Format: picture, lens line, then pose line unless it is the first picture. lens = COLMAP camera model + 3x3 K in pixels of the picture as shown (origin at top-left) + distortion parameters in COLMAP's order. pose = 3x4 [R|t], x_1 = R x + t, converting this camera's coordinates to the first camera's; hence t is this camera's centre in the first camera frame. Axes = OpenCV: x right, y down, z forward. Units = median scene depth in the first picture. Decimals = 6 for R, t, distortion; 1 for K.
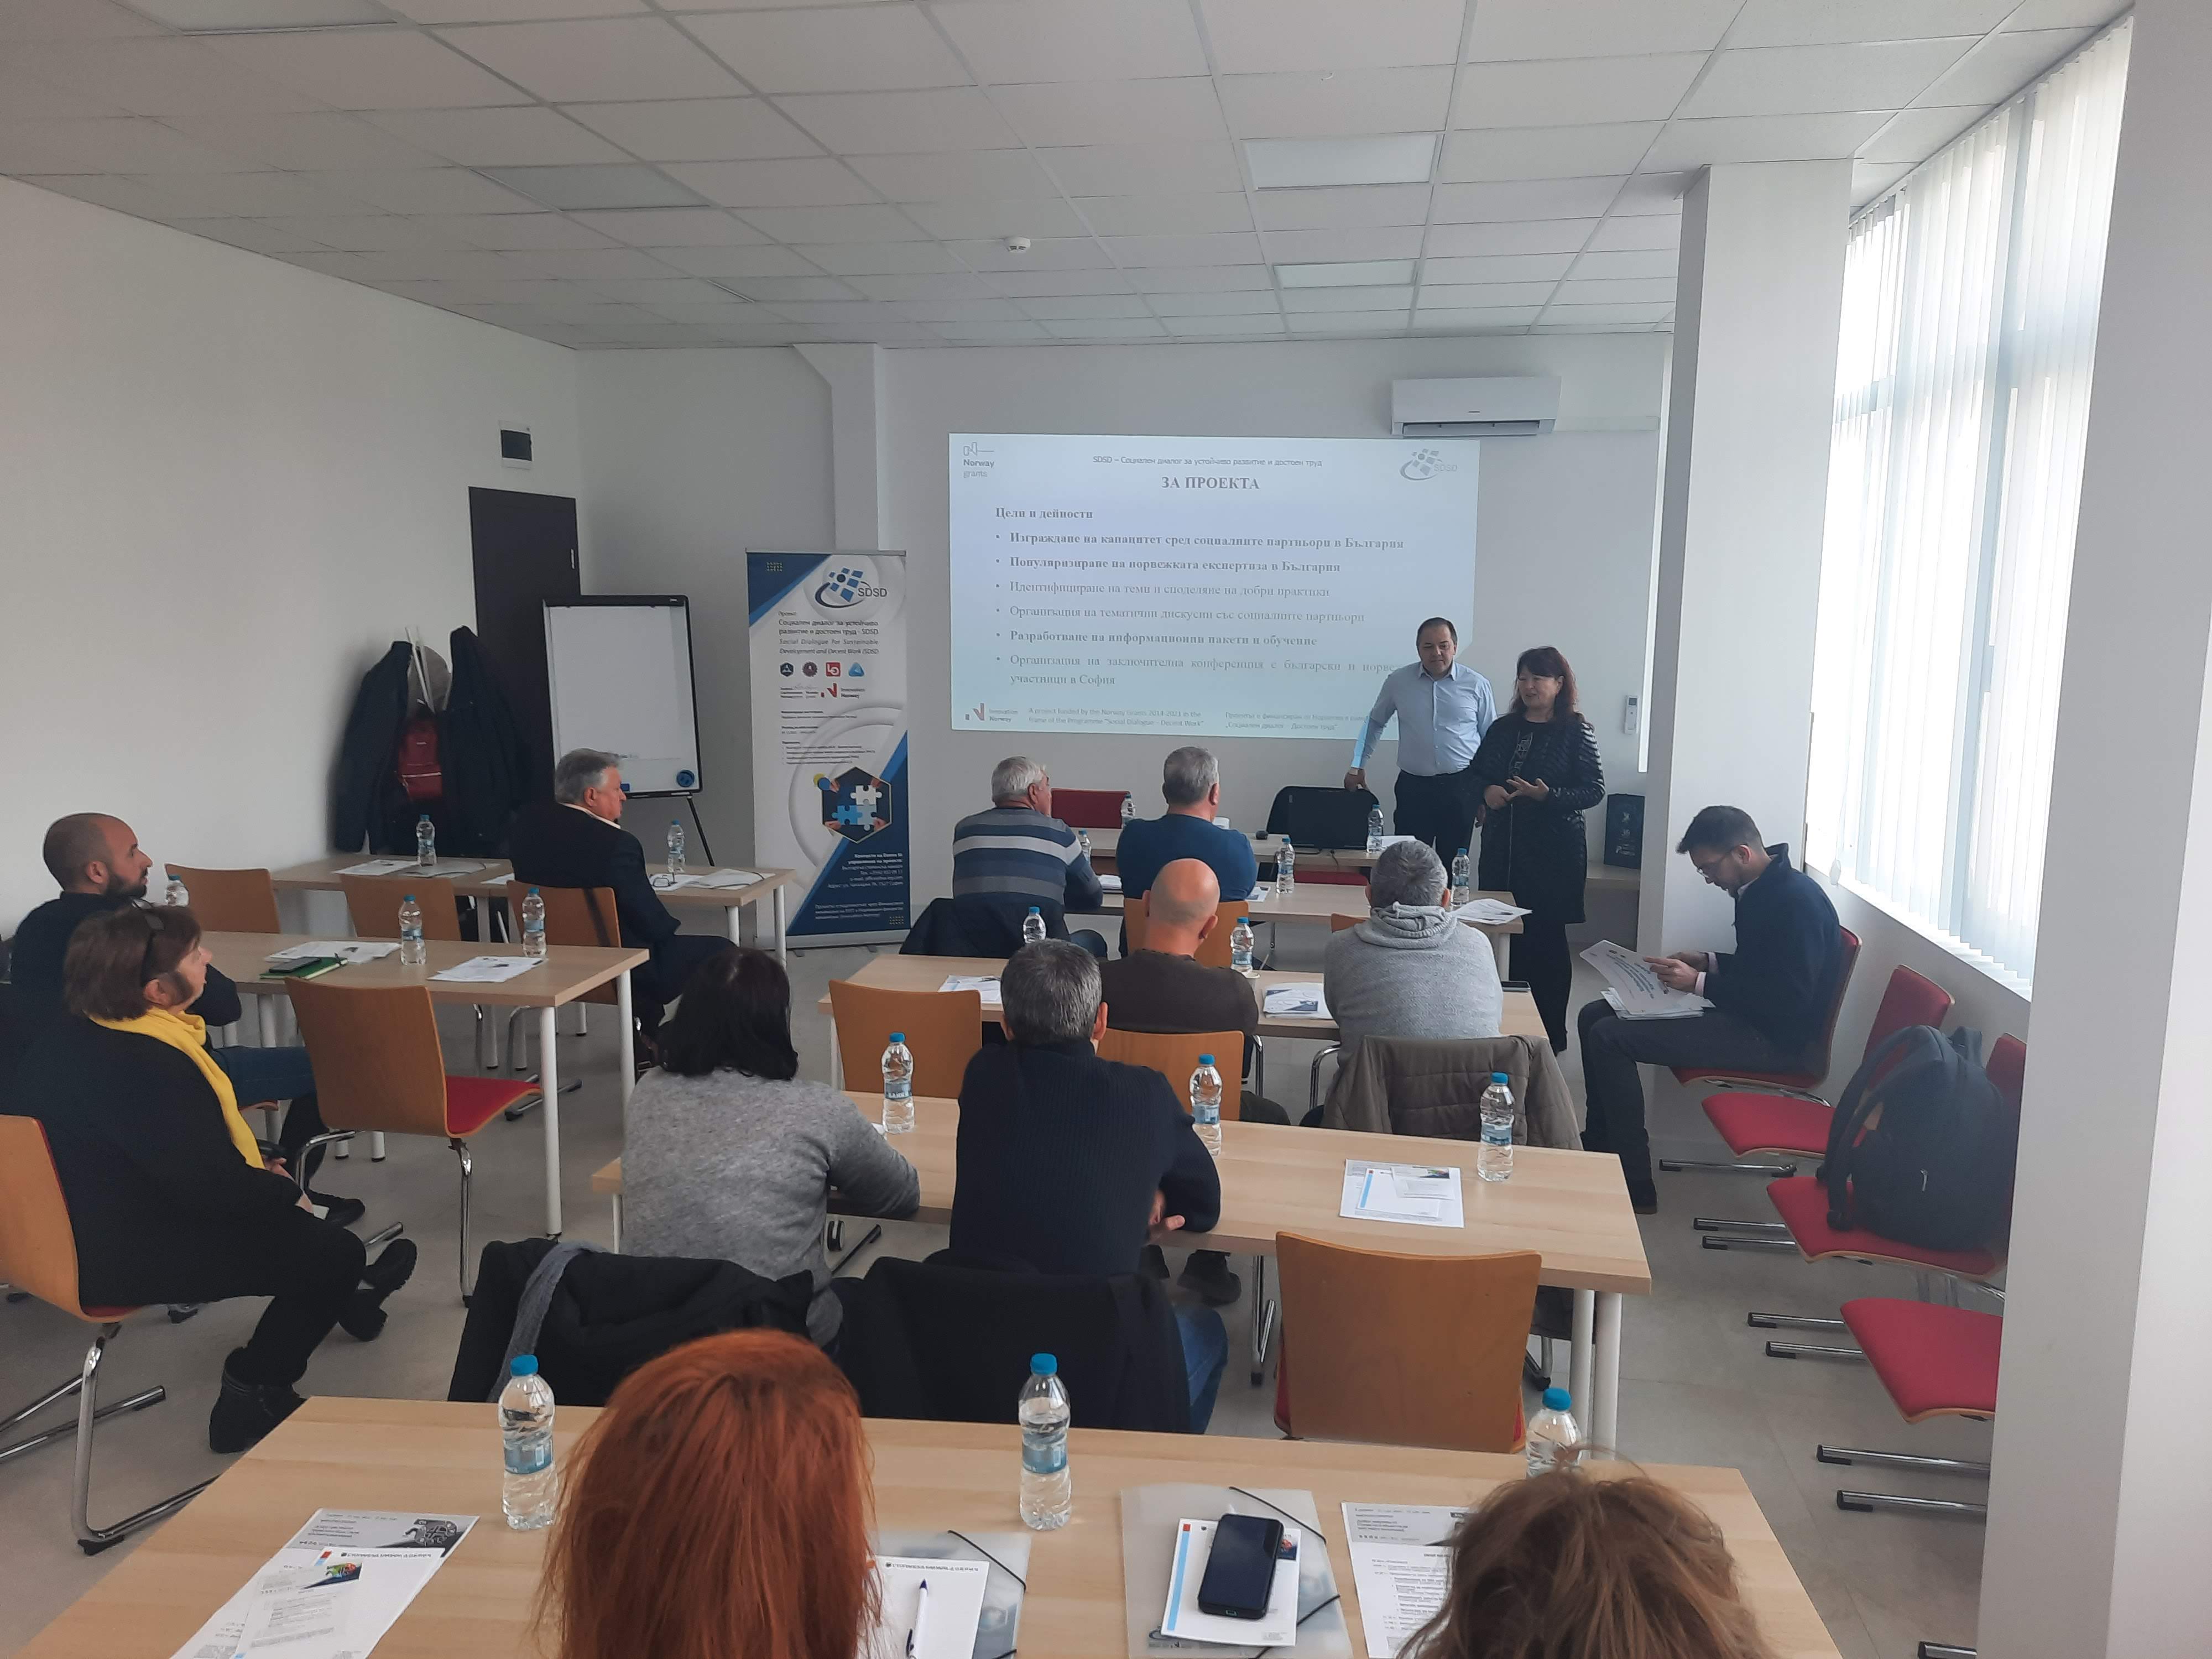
lens RADIAL K [[1571.5, 0, 1107.0], [0, 1571.5, 836.6], [0, 0, 1]] dist [0.059076, -0.057426]
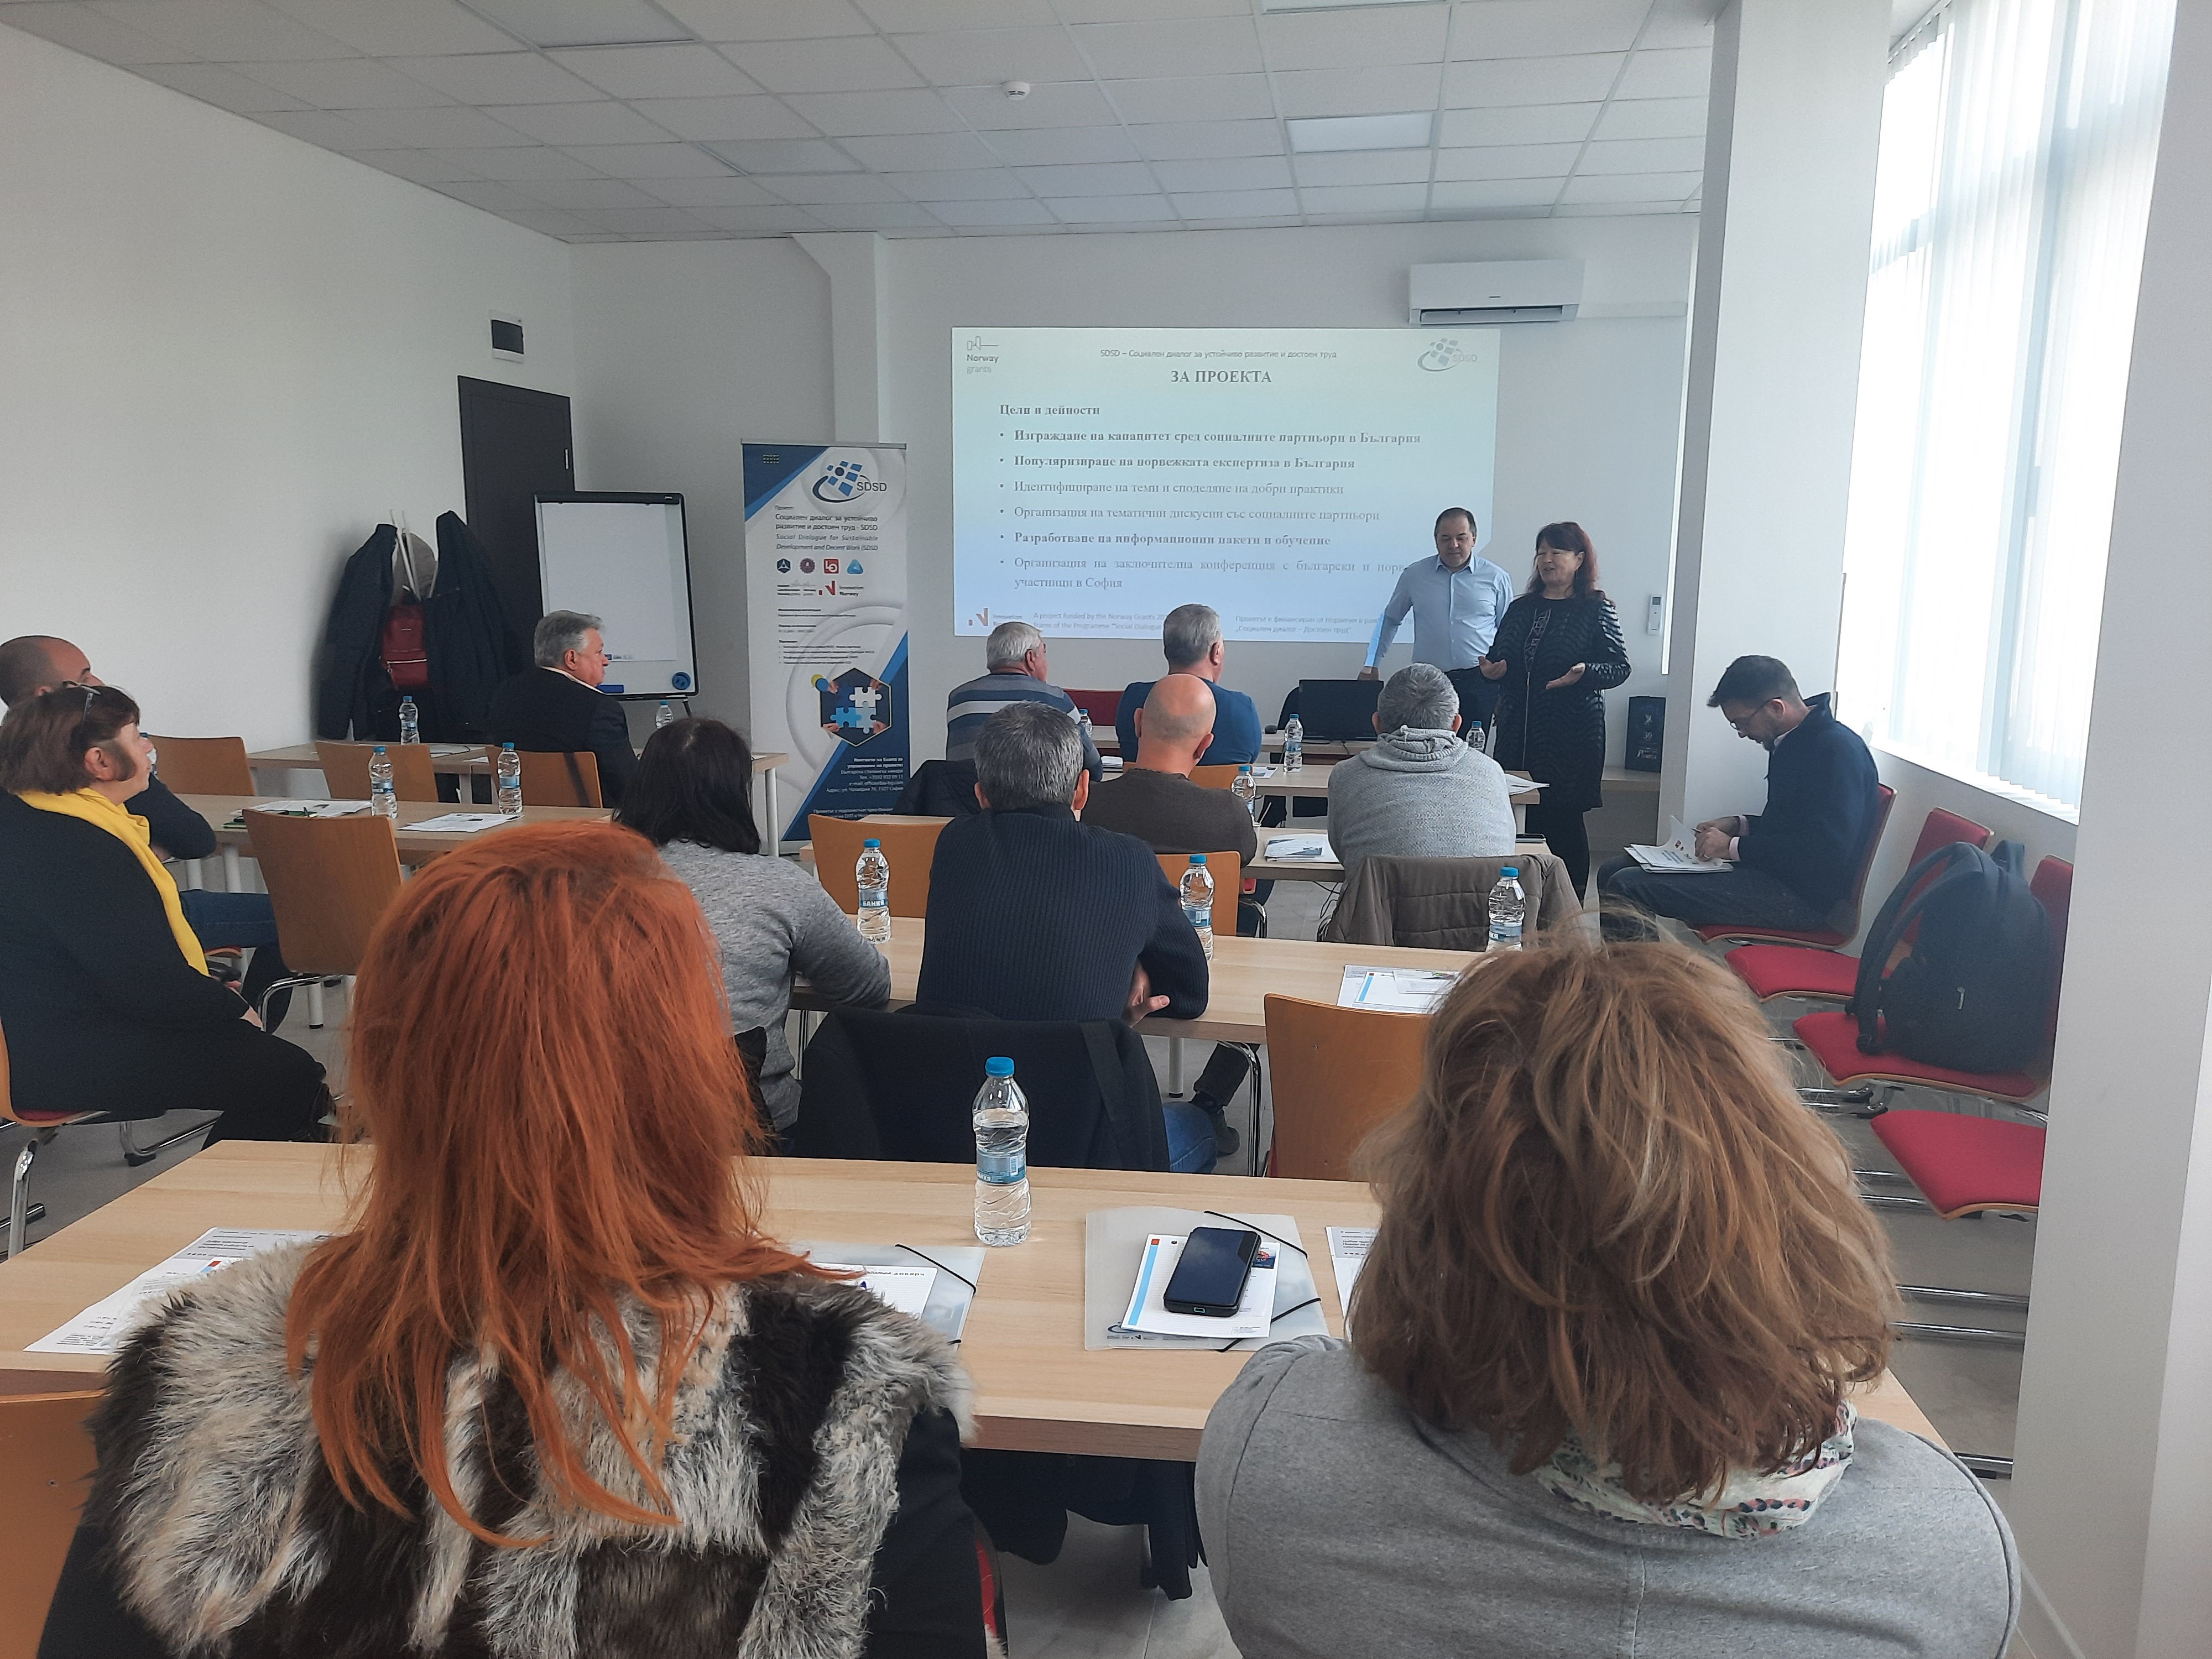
lens RADIAL K [[1585.6, 0, 1106.0], [0, 1585.6, 829.5], [0, 0, 1]] dist [0.048067, -0.036774]
pose [[0.999928, 0.003527, -0.011434, 0.008272], [-0.003387, 0.999919, 0.012301, 0.049203], [0.011476, -0.012261, 0.999859, 0.021915]]
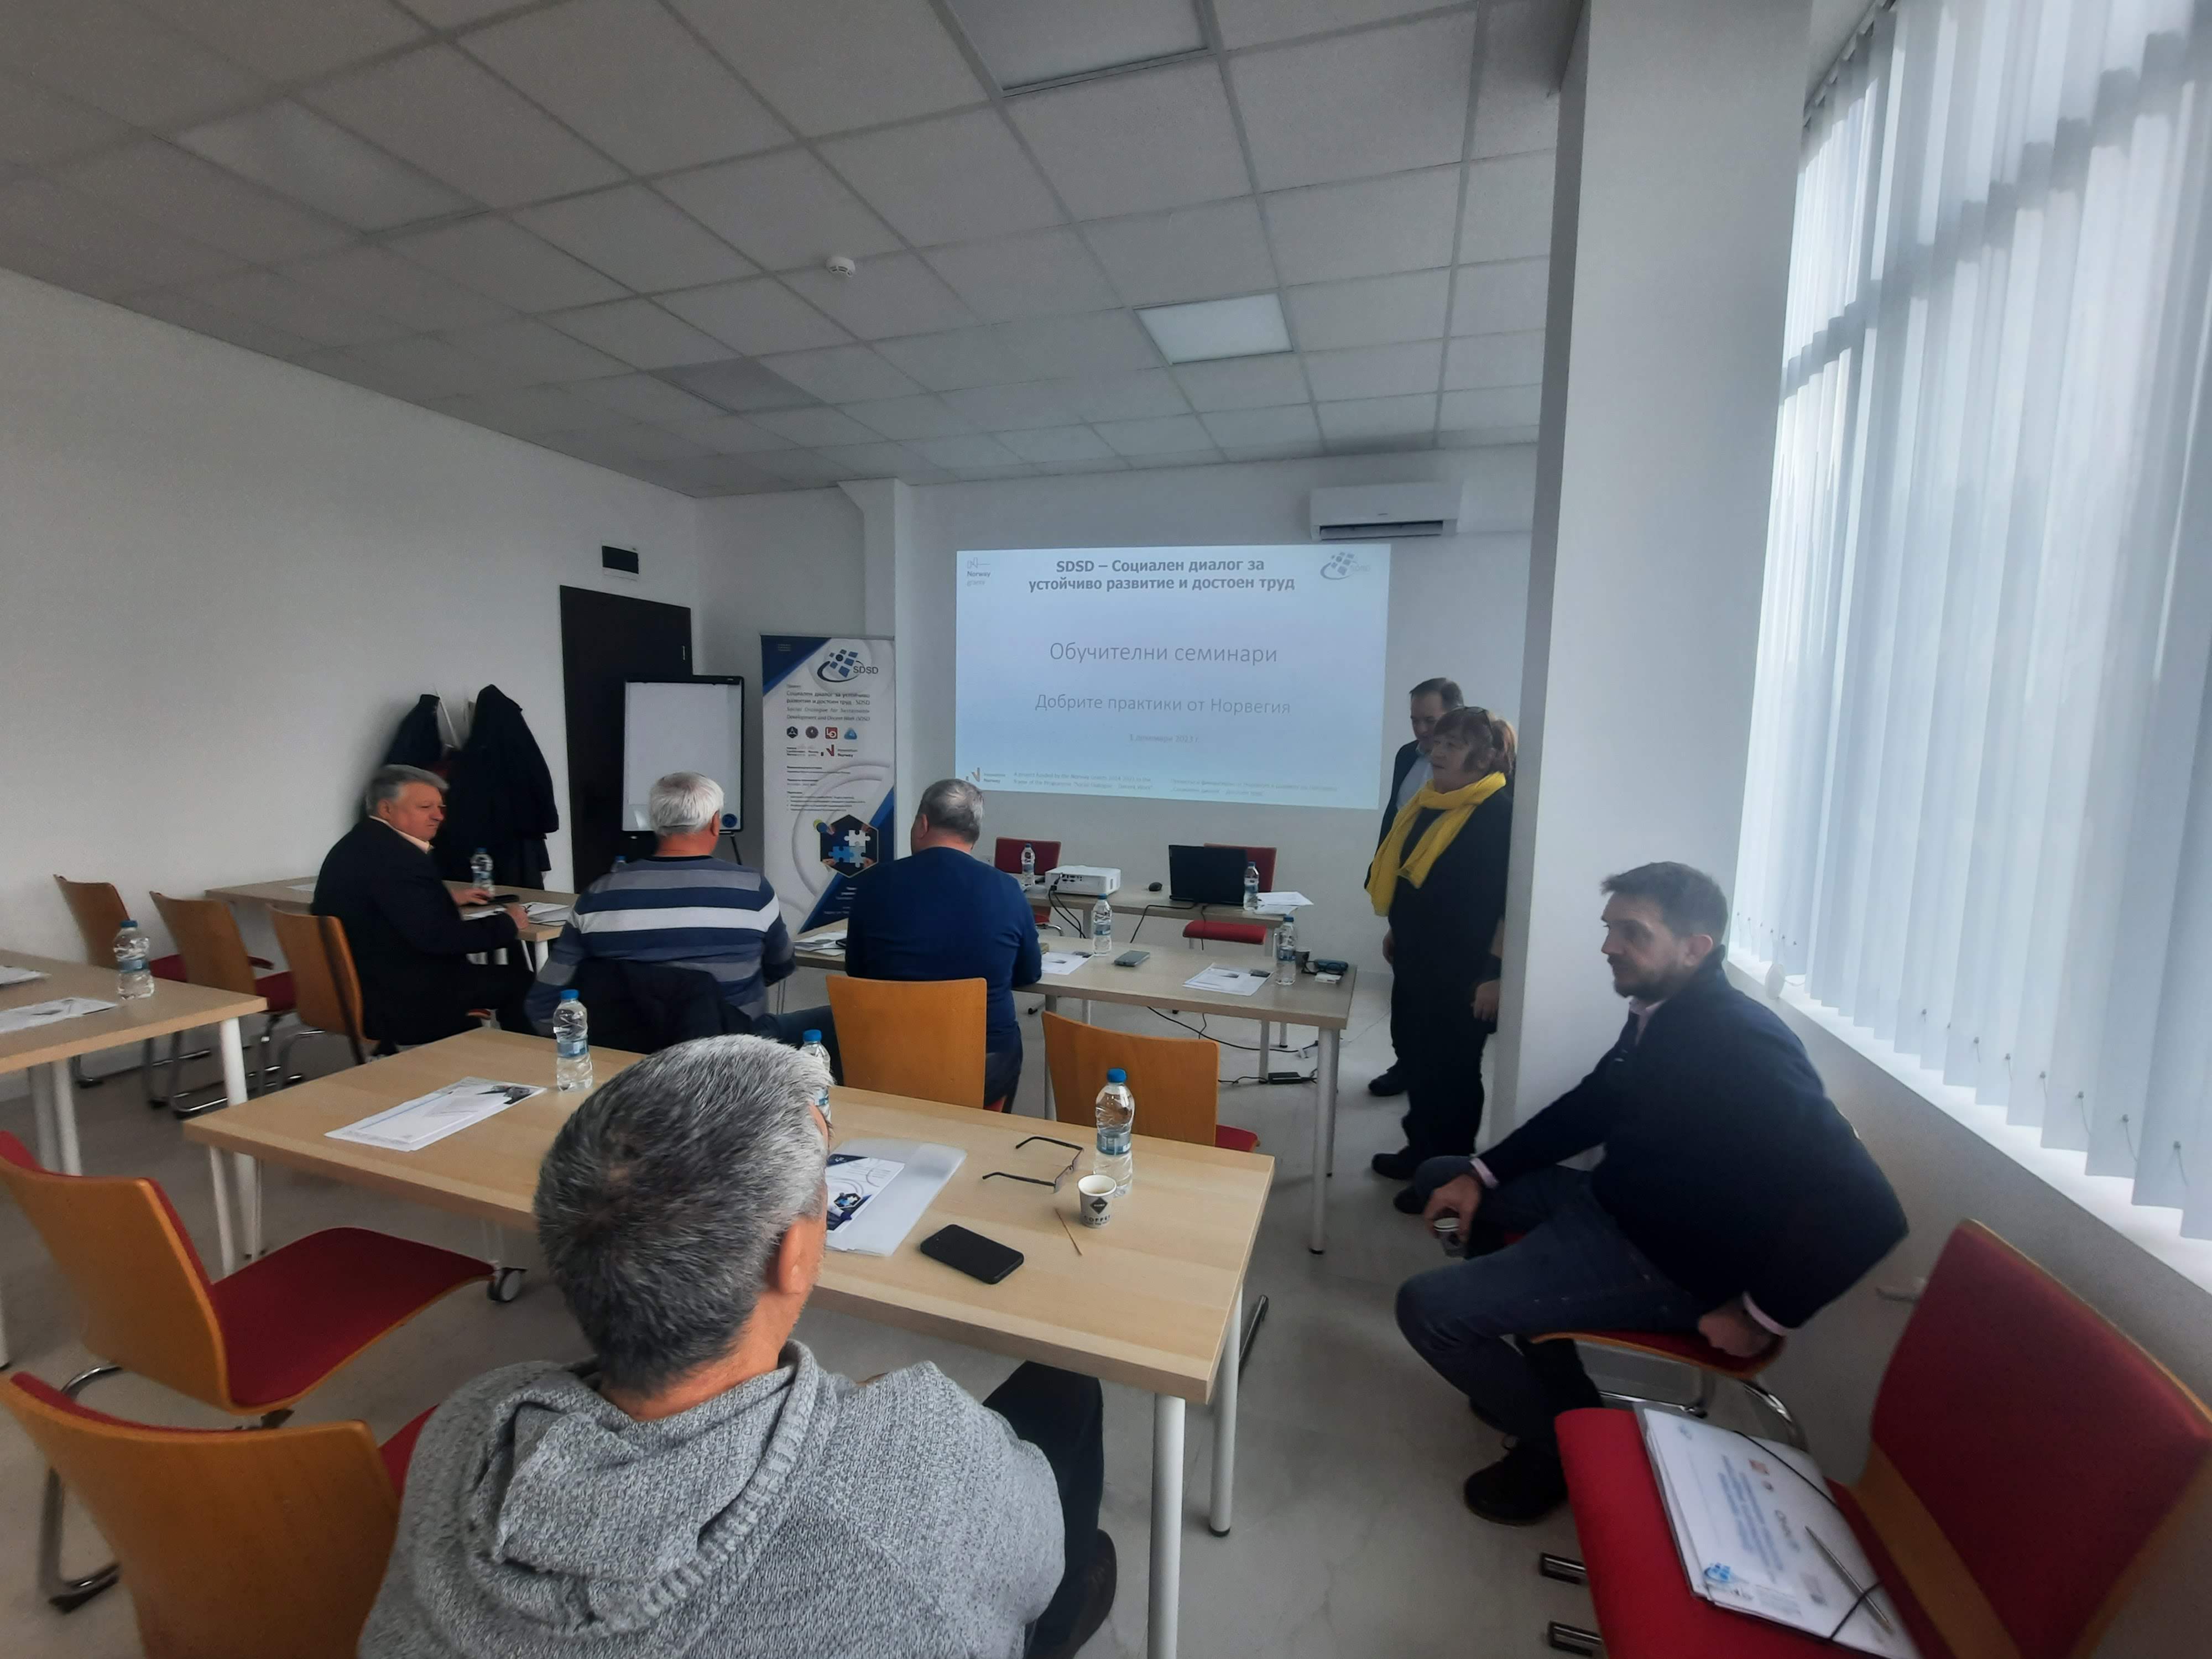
lens RADIAL K [[890.9, 0, 1117.3], [0, 890.9, 829.2], [0, 0, 1]] dist [-0.015587, 0.000020]
pose [[0.989826, 0.032428, -0.138537, 0.157408], [-0.038820, 0.998291, -0.043690, -0.013029], [0.136883, 0.048623, 0.989393, 0.406659]]
